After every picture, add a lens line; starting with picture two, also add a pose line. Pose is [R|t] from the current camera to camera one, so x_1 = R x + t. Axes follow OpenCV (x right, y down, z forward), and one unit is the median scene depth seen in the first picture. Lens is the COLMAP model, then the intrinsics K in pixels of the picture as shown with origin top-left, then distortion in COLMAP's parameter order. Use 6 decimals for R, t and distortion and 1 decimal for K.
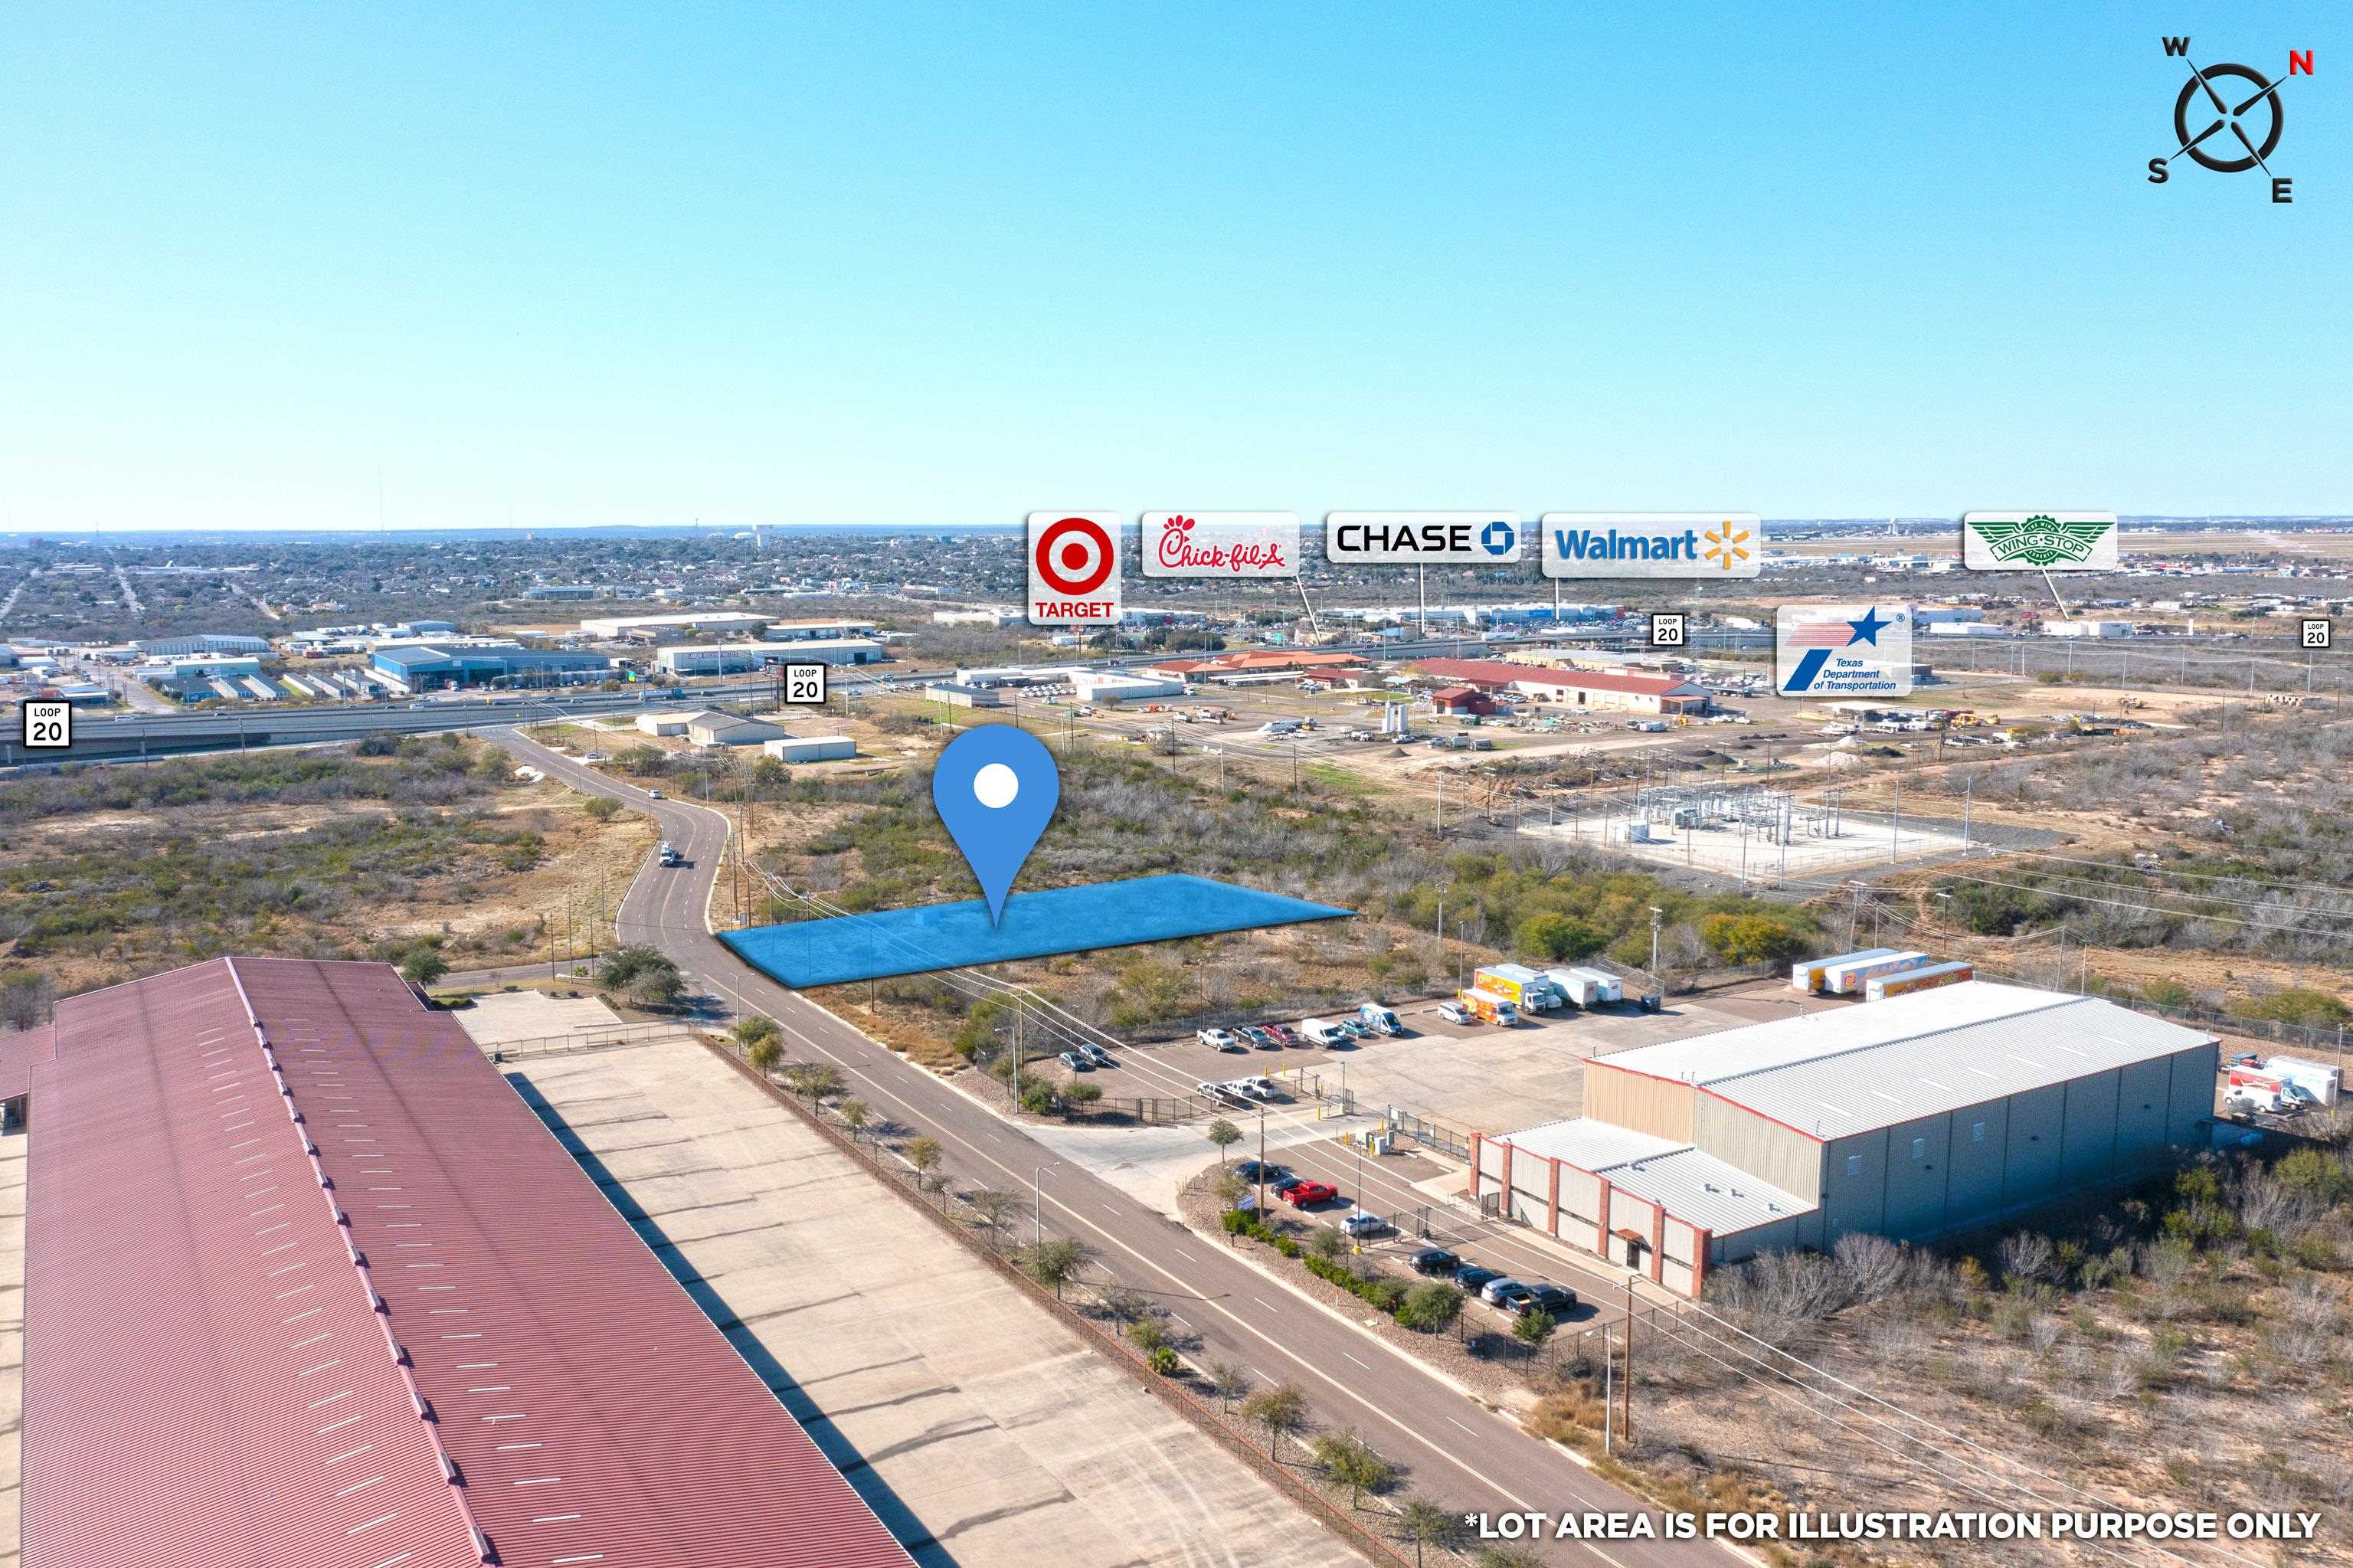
lens RADIAL K [[1885.1, 0, 1141.7], [0, 1885.1, 785.4], [0, 0, 1]] dist [-0.022505, 0.002819]
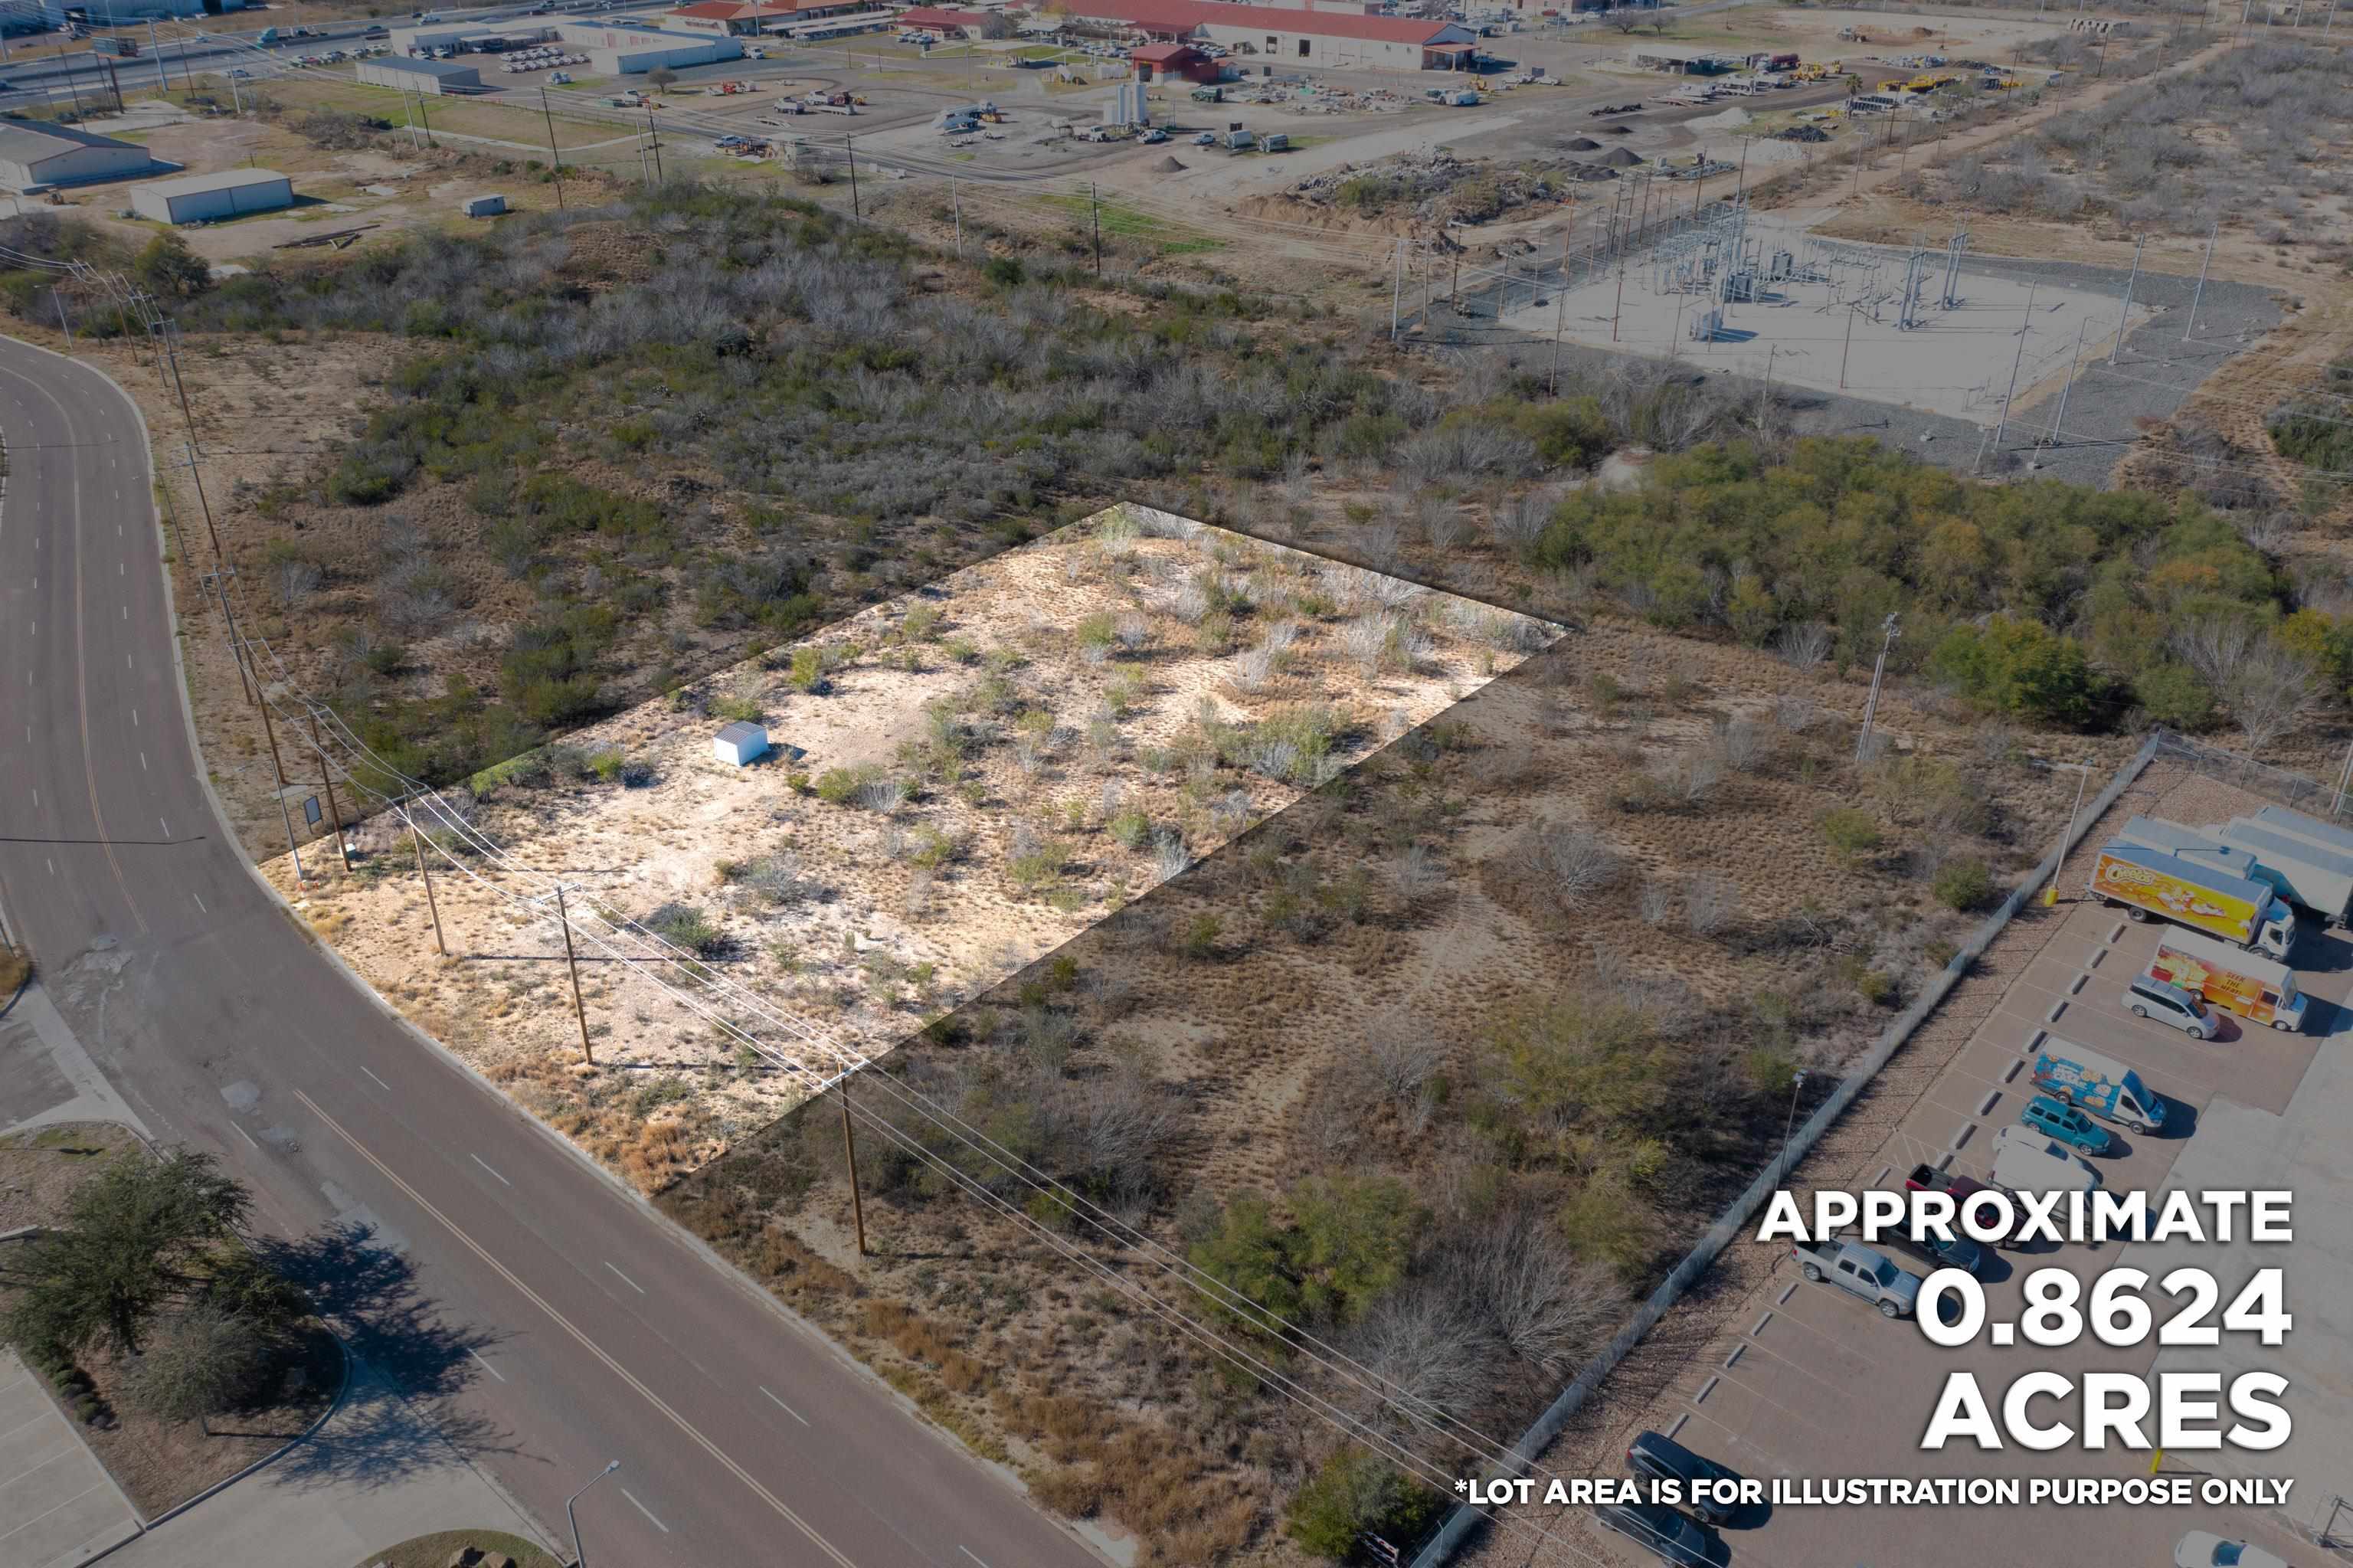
lens RADIAL K [[1847.1, 0, 1166.7], [0, 1847.1, 775.8], [0, 0, 1]] dist [-0.023289, 0.007397]
pose [[0.948121, -0.148180, 0.281265, -0.068826], [0.041329, 0.934672, 0.353101, -0.037016], [-0.315213, -0.323158, 0.892306, 0.271024]]
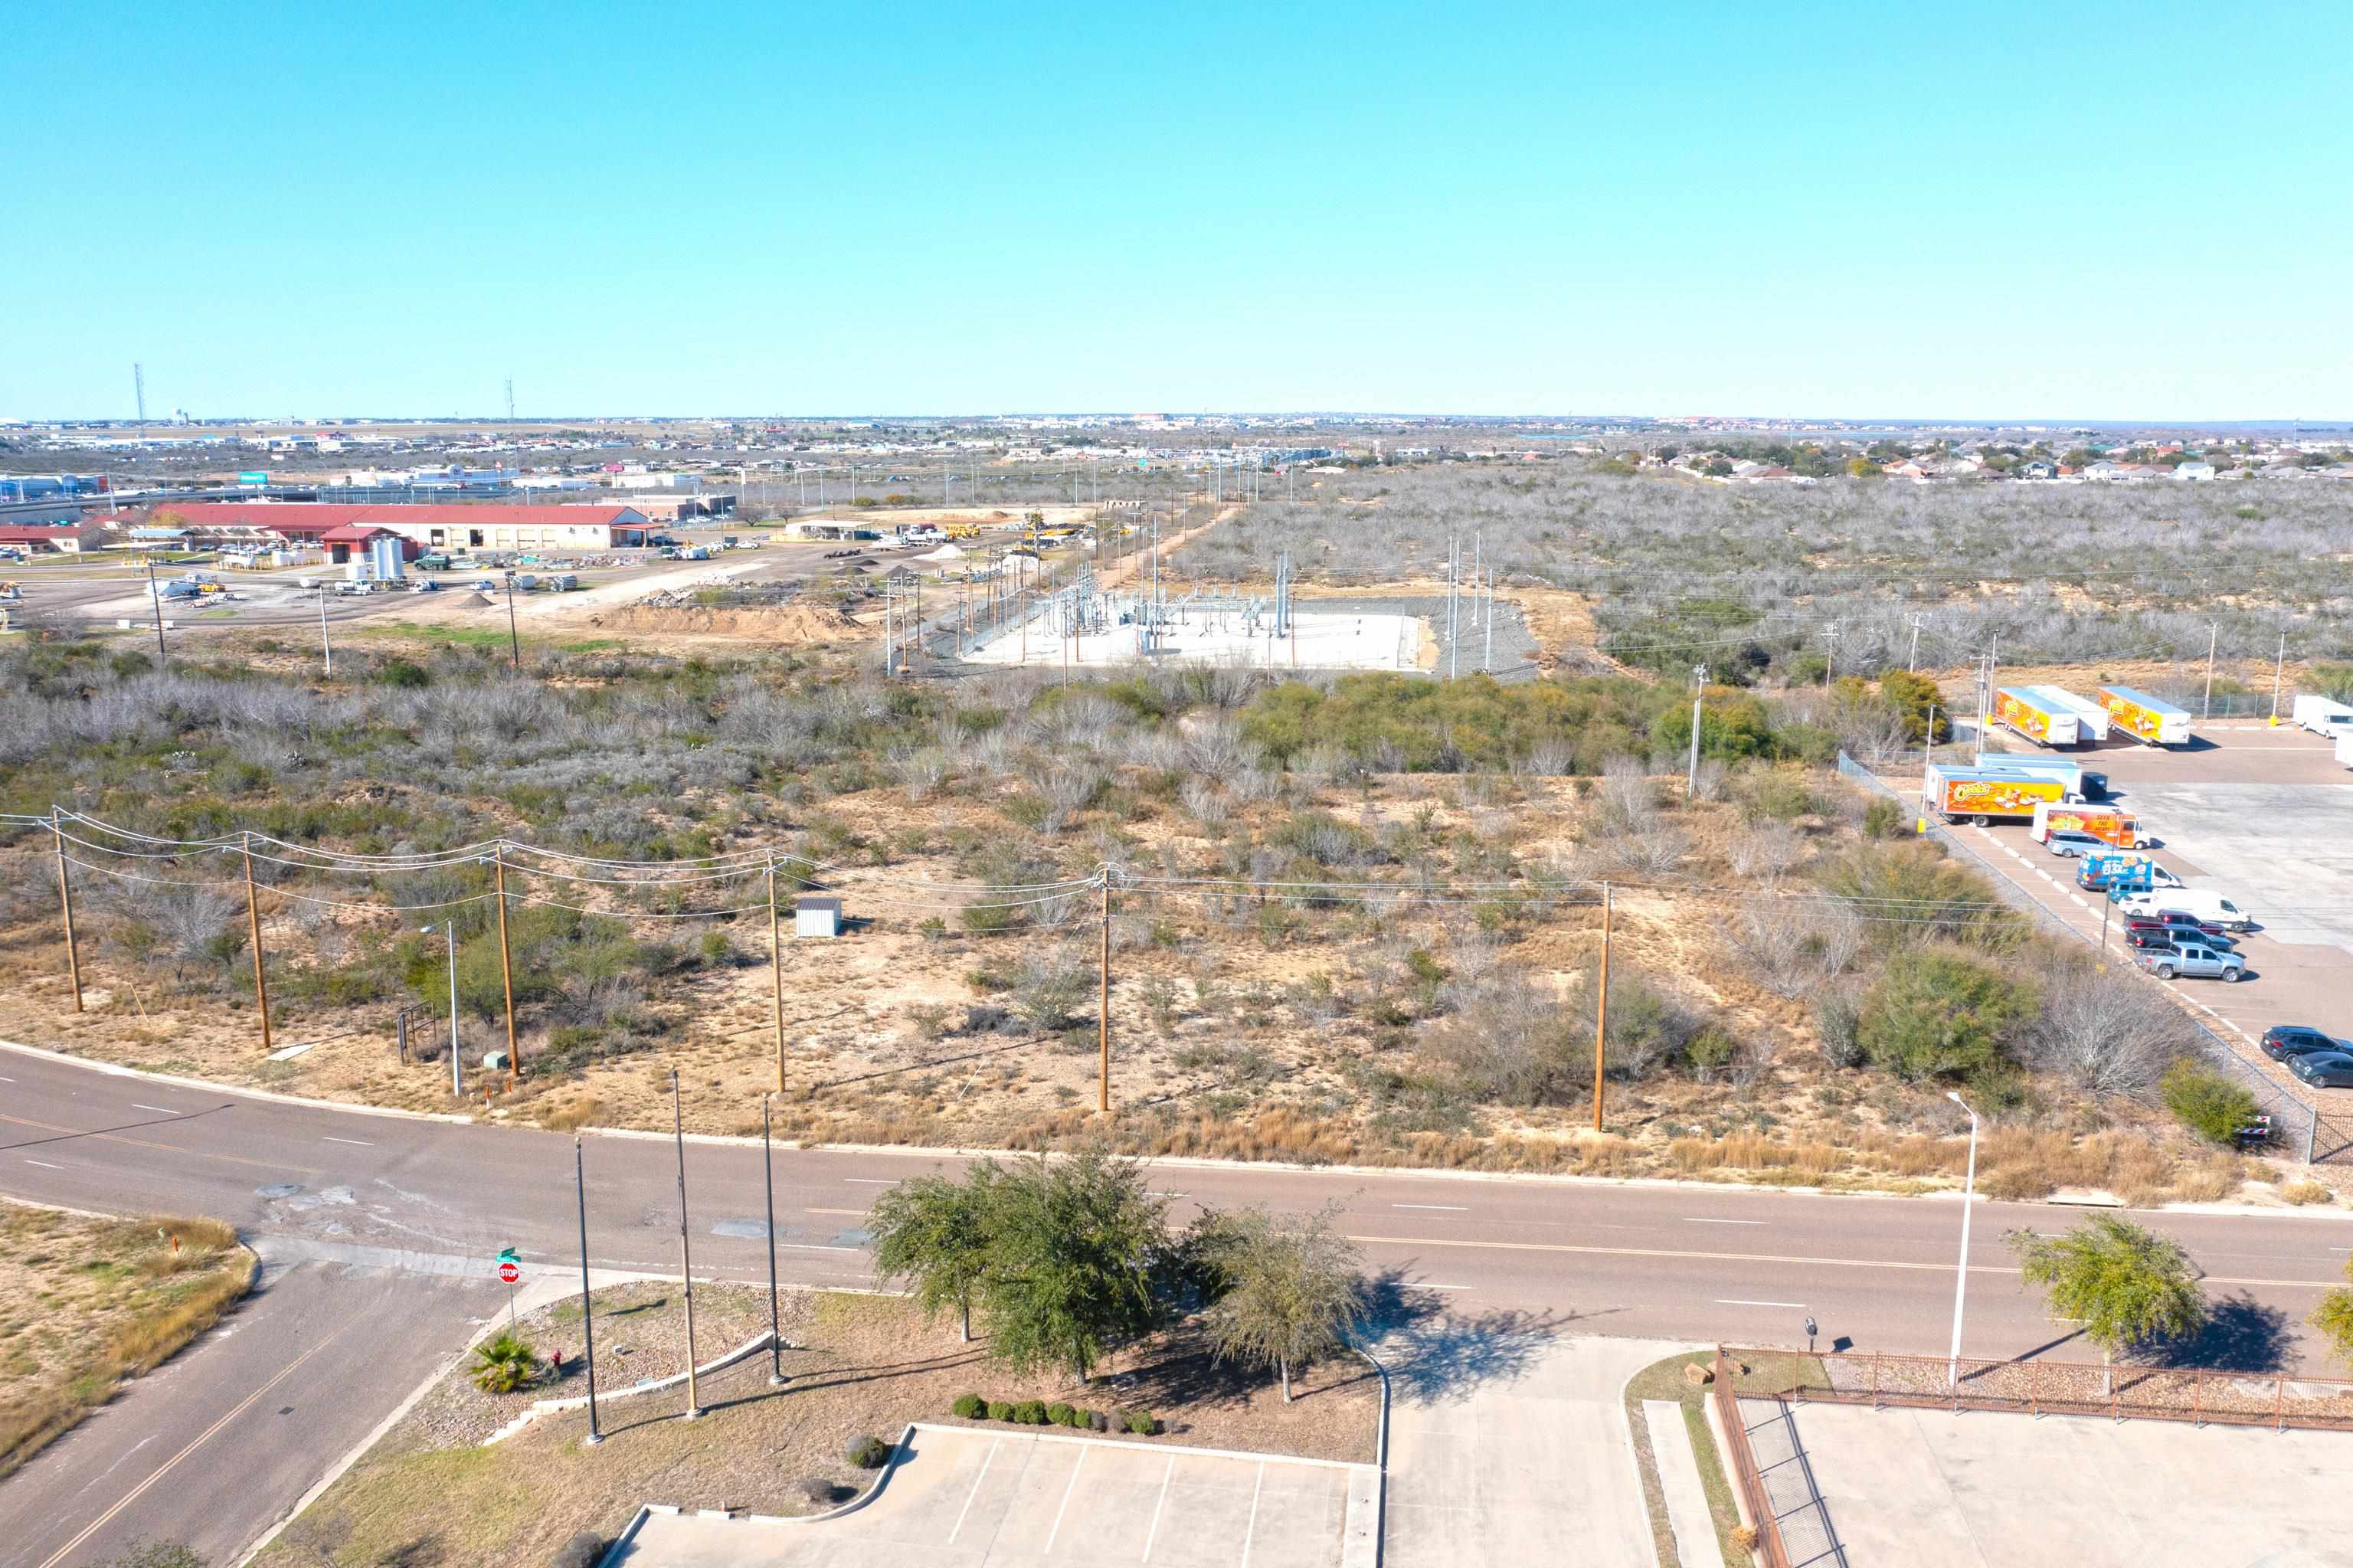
lens RADIAL K [[1840.3, 0, 1176.5], [0, 1840.3, 784.0], [0, 0, 1]] dist [-0.020609, 0.001323]
pose [[0.613863, -0.147181, 0.775571, -0.177549], [0.106038, 0.988935, 0.103743, 0.004327], [-0.782259, 0.018556, 0.622678, 0.333502]]
